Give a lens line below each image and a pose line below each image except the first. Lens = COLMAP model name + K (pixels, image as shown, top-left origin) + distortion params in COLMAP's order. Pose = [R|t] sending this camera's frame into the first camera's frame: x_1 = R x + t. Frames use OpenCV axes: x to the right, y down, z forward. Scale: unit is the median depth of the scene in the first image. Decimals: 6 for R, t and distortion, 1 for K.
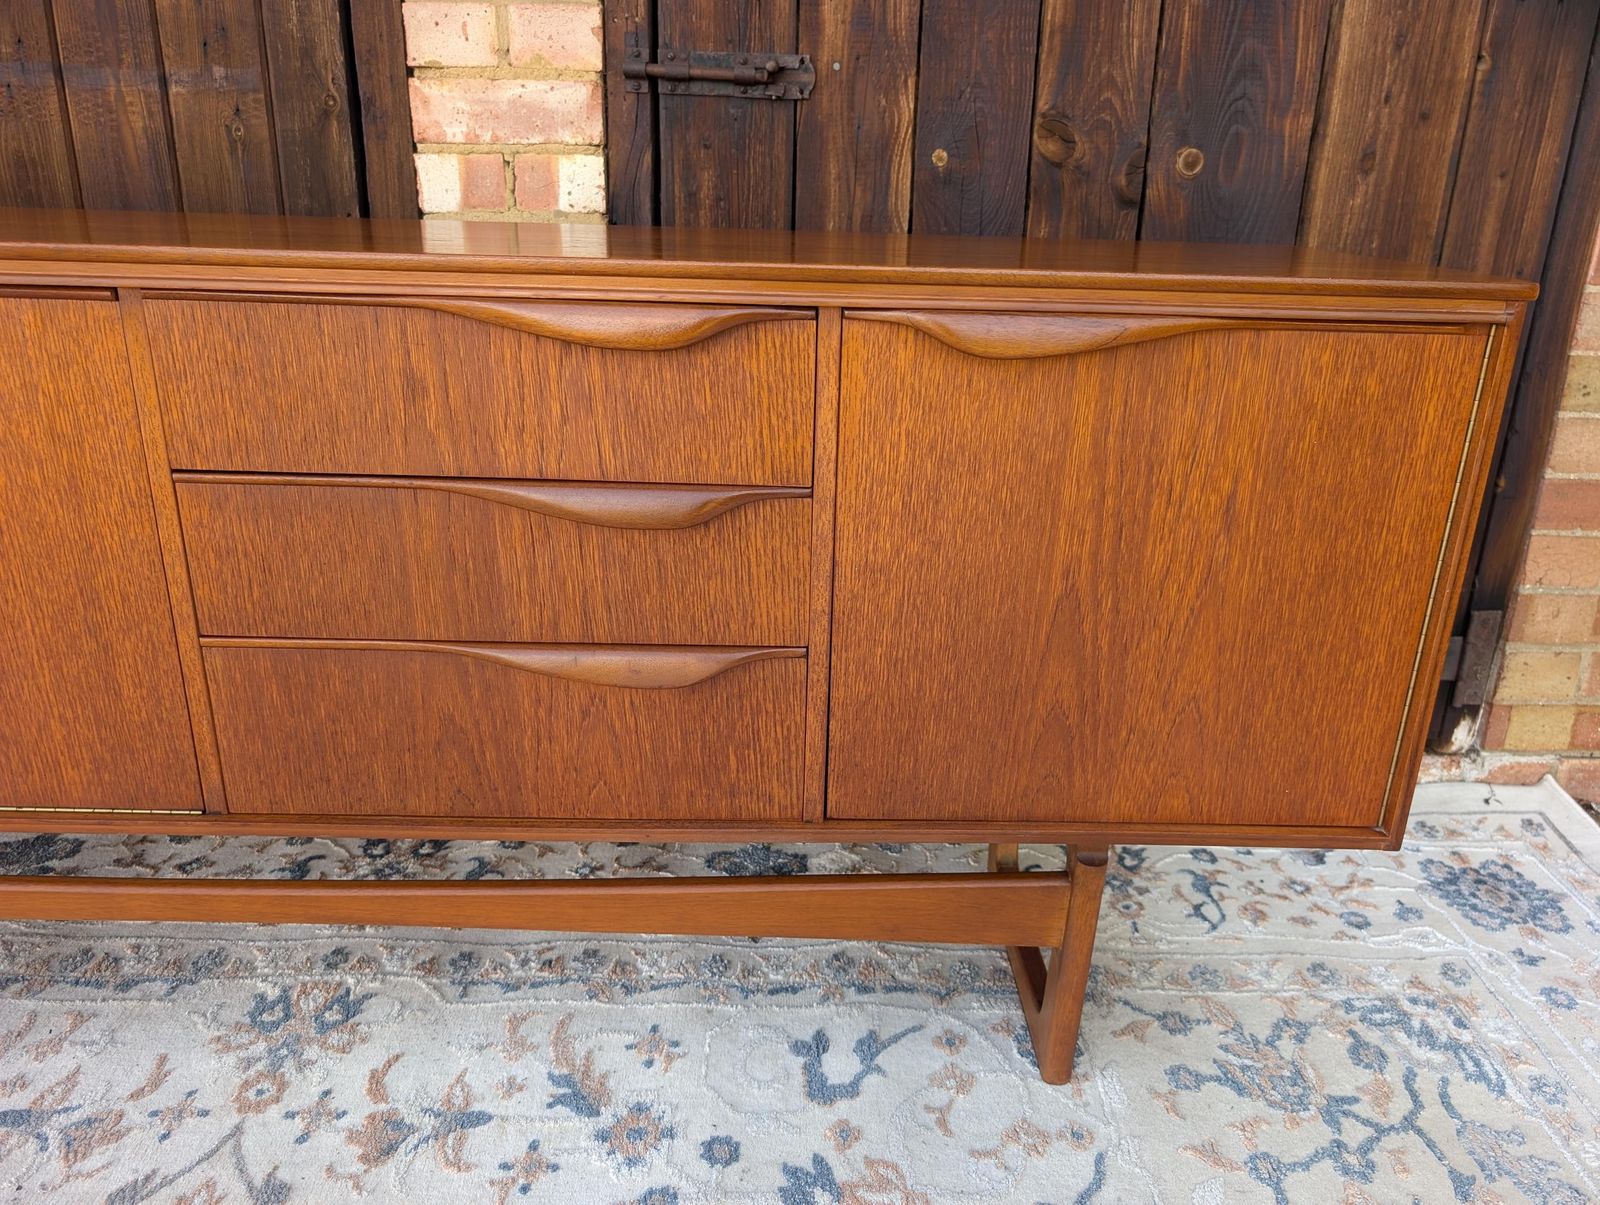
lens RADIAL K [[1162.9, 0, 820.4], [0, 1162.9, 589.0], [0, 0, 1]] dist [0.005459, -0.007287]
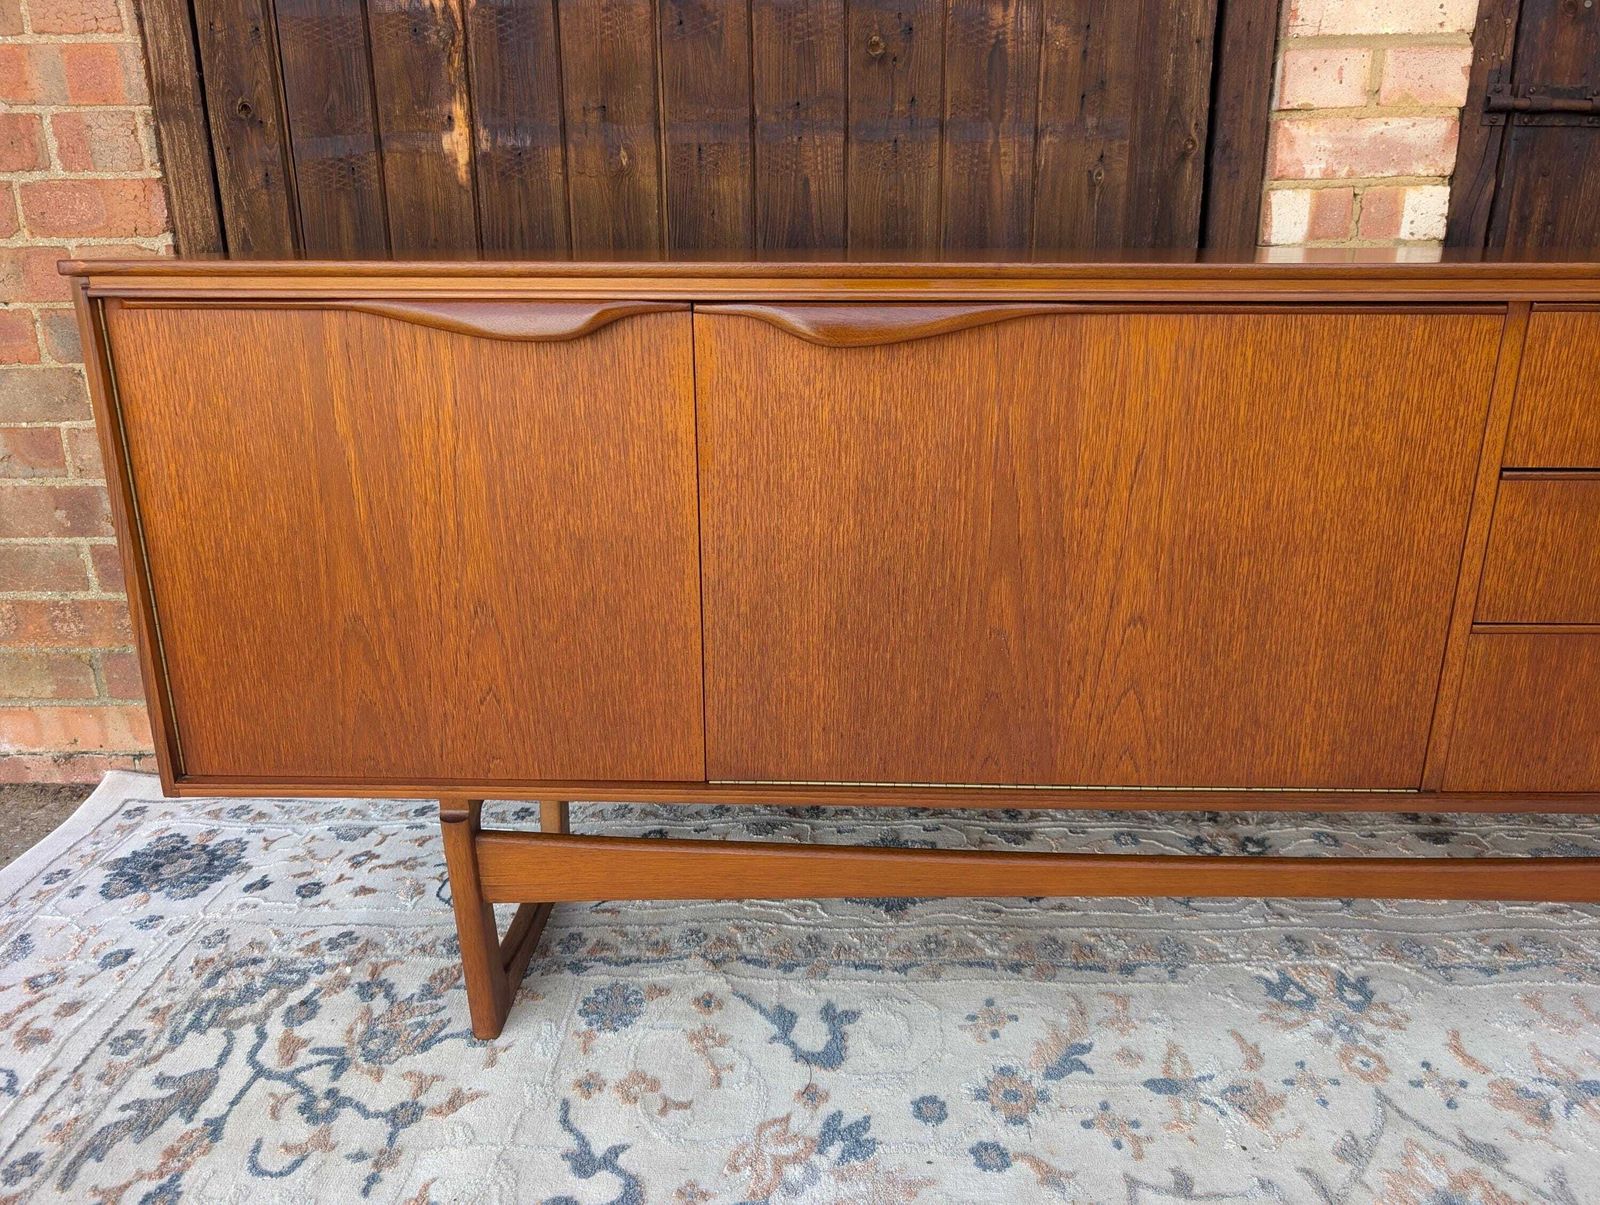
lens RADIAL K [[1160.5, 0, 803.4], [0, 1160.5, 595.4], [0, 0, 1]] dist [0.007653, -0.009330]
pose [[0.998761, -0.019626, -0.045733, -0.930033], [0.018069, 0.999251, -0.034230, 0.033808], [0.046371, 0.033361, 0.998367, -0.092882]]
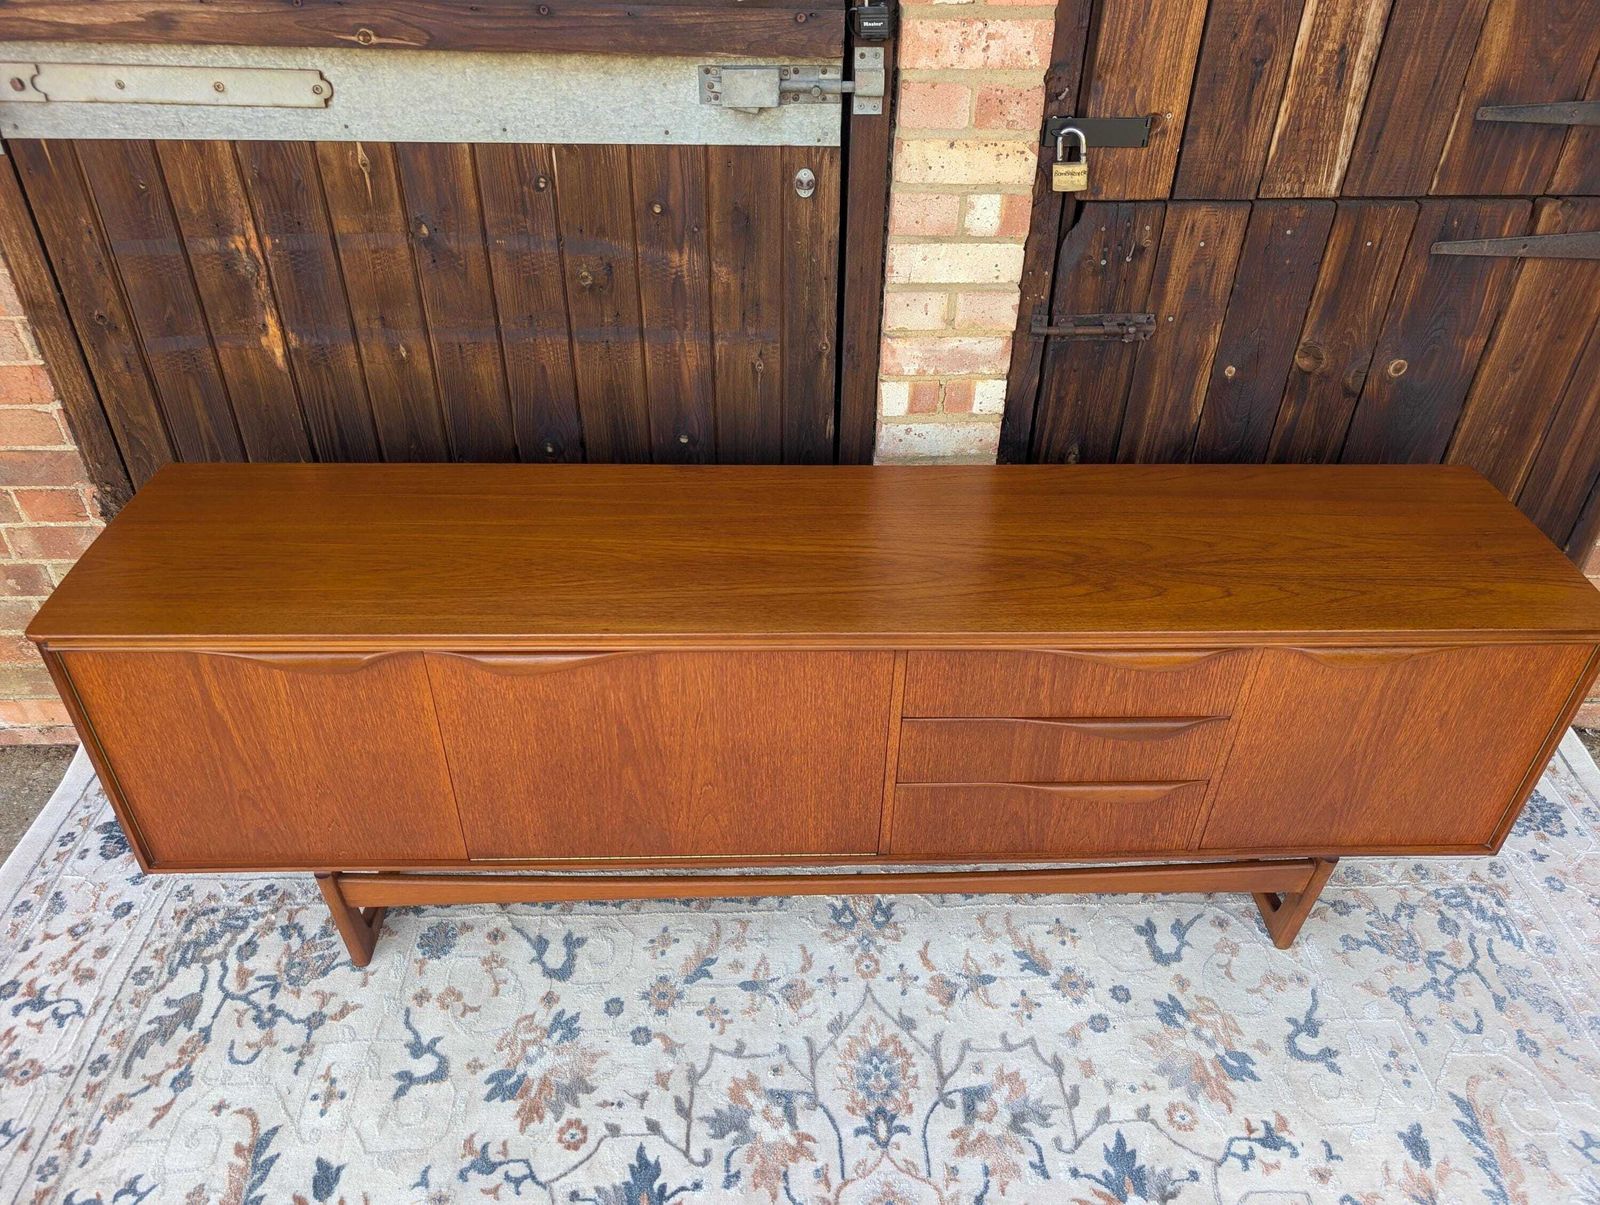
lens RADIAL K [[1152.3, 0, 810.8], [0, 1152.3, 594.8], [0, 0, 1]] dist [0.013297, -0.008397]
pose [[0.999764, -0.017625, 0.012700, -0.582969], [0.013280, 0.958488, 0.284822, -0.673104], [-0.017193, -0.284586, 0.958496, -0.613006]]
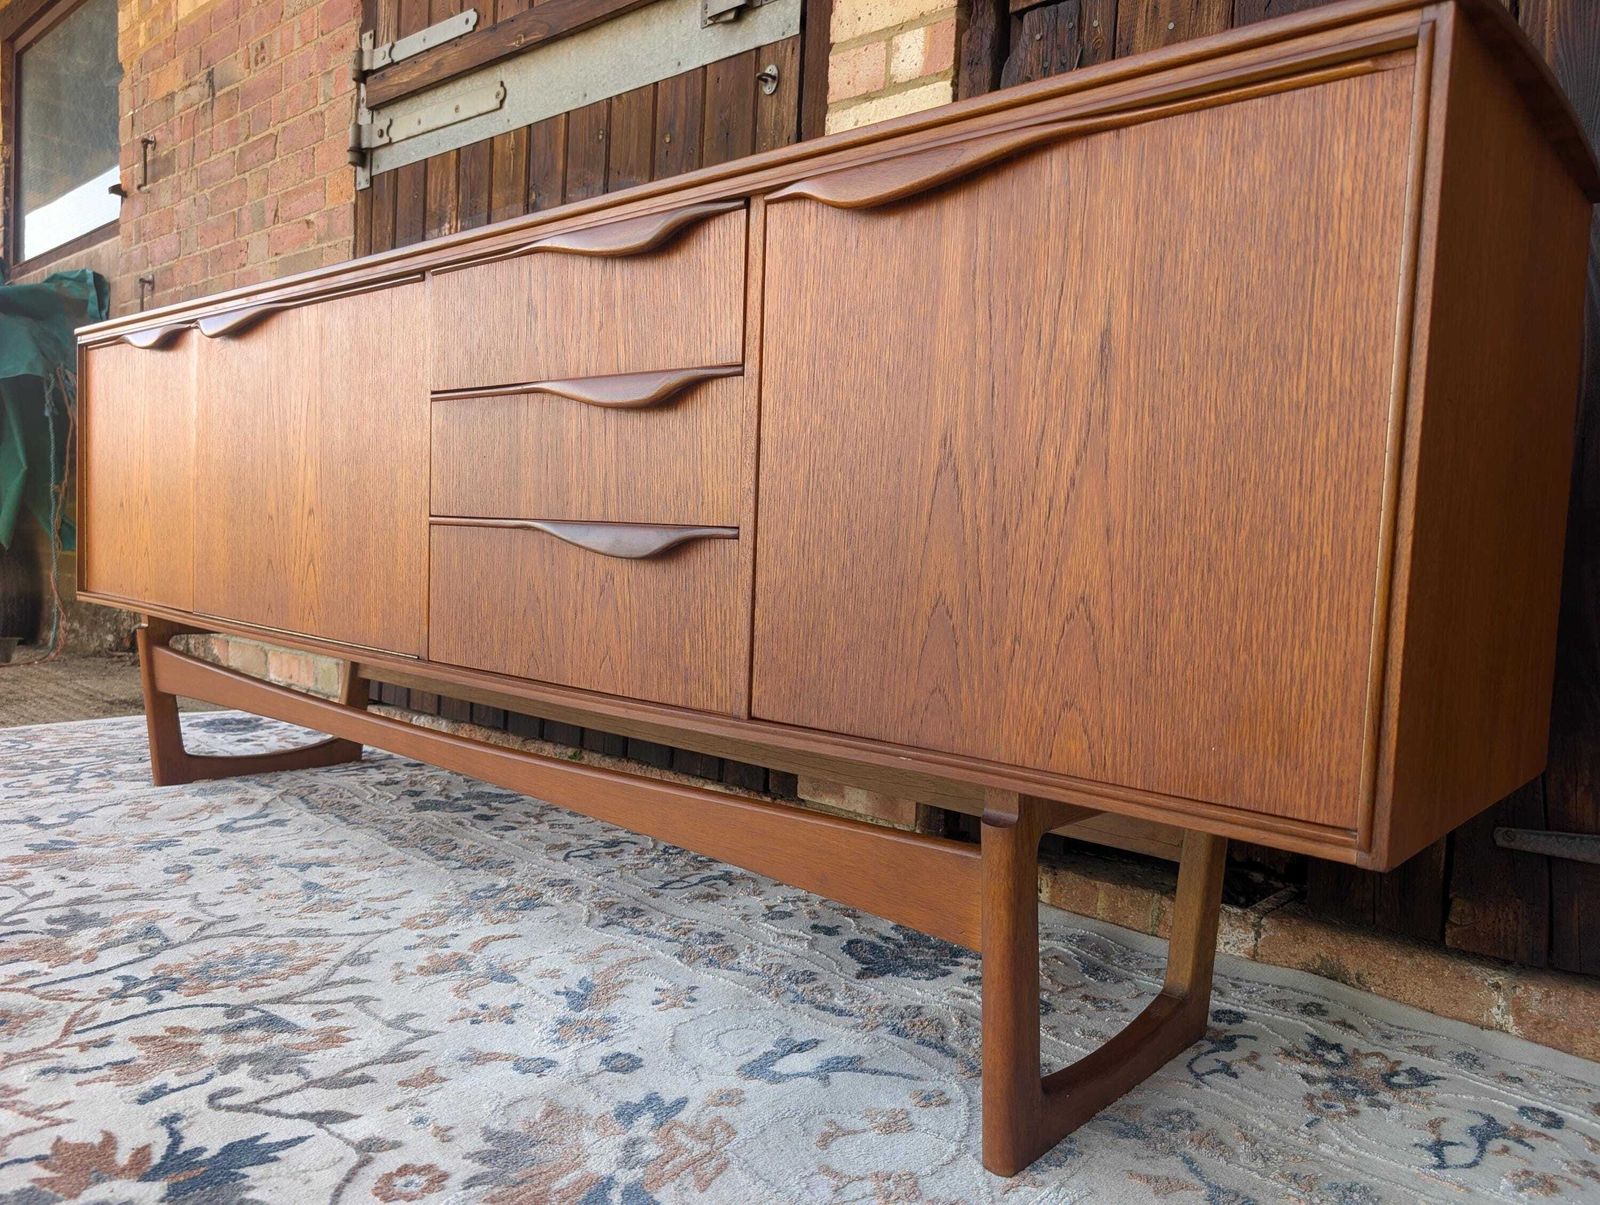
lens RADIAL K [[1159.5, 0, 806.9], [0, 1159.5, 616.0], [0, 0, 1]] dist [0.003323, -0.001331]
pose [[0.735931, 0.047473, -0.675390, 0.628594], [-0.245767, 0.948229, -0.201147, 0.272486], [0.630875, 0.314019, 0.709499, 0.280751]]
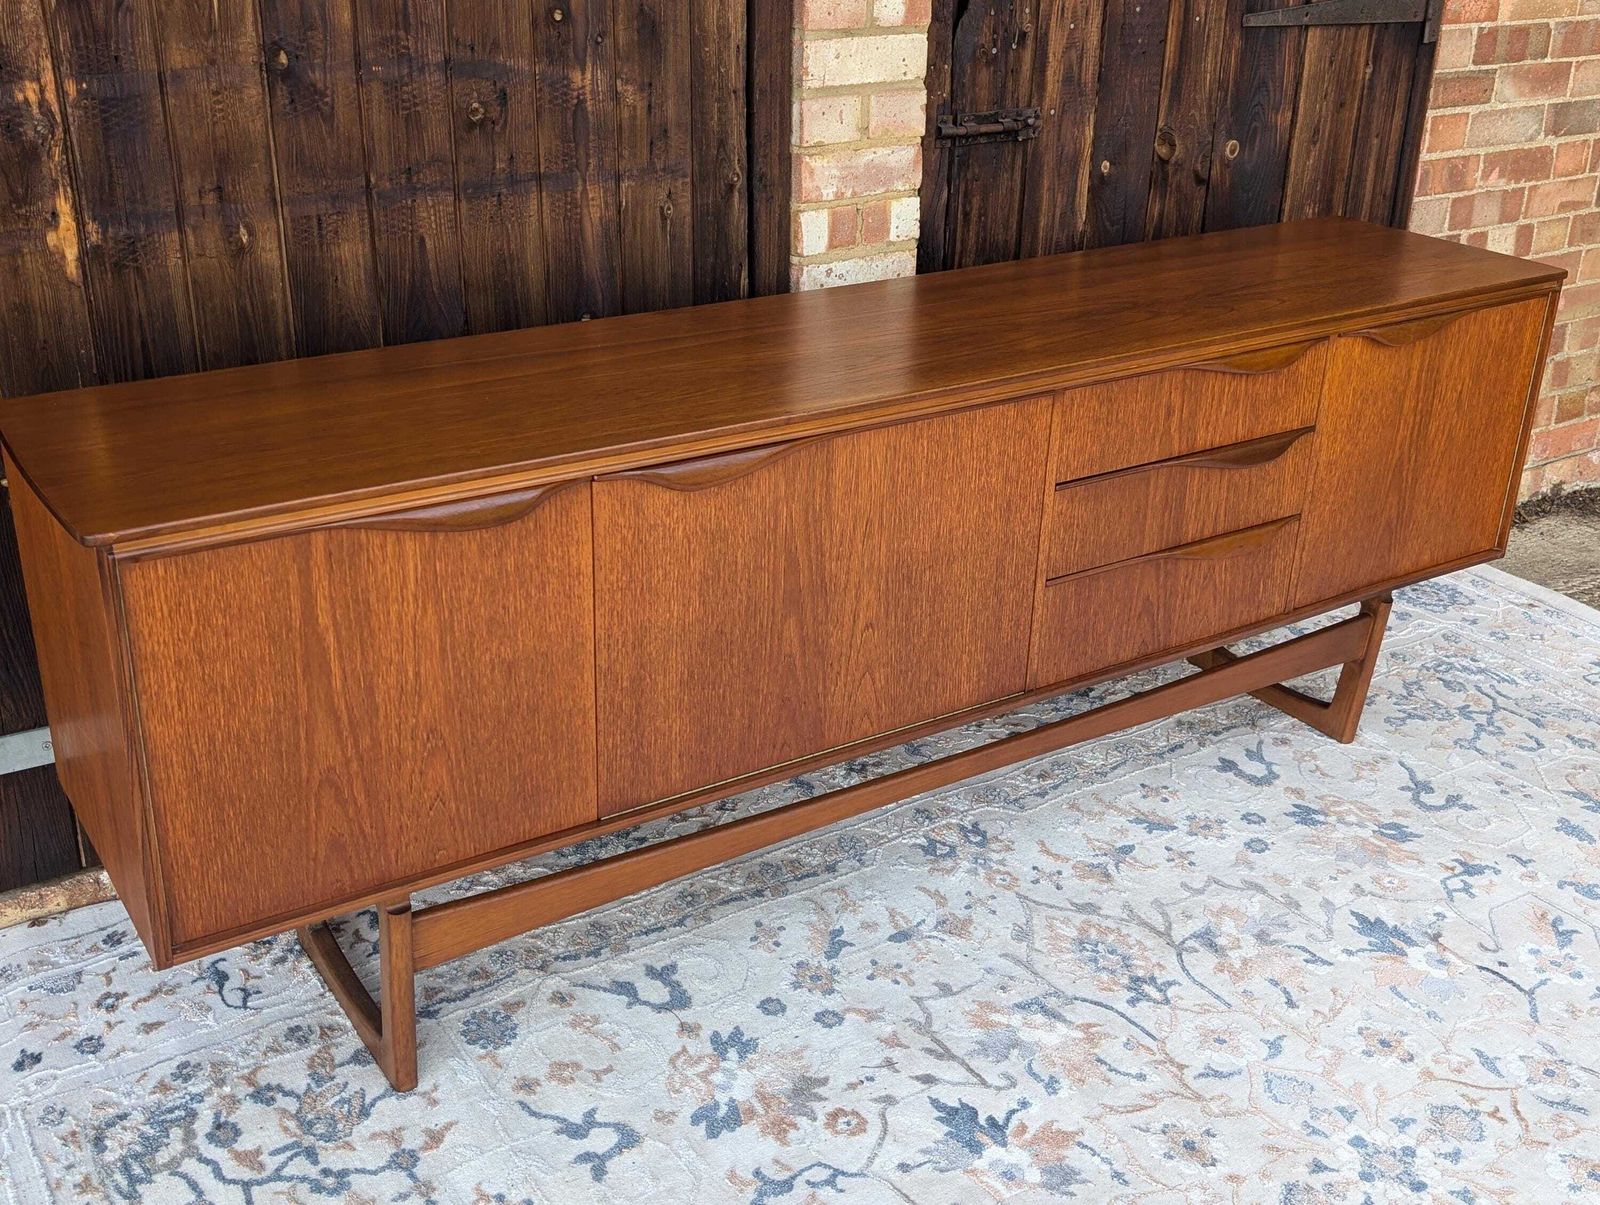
lens RADIAL K [[1698.4, 0, 781.6], [0, 1698.4, 594.8], [0, 0, 1]] dist [0.109502, -0.324002]
pose [[0.849674, -0.226151, 0.476350, -1.697930], [0.180662, 0.973538, 0.139946, -0.293687], [-0.495394, -0.032850, 0.868047, -0.777554]]
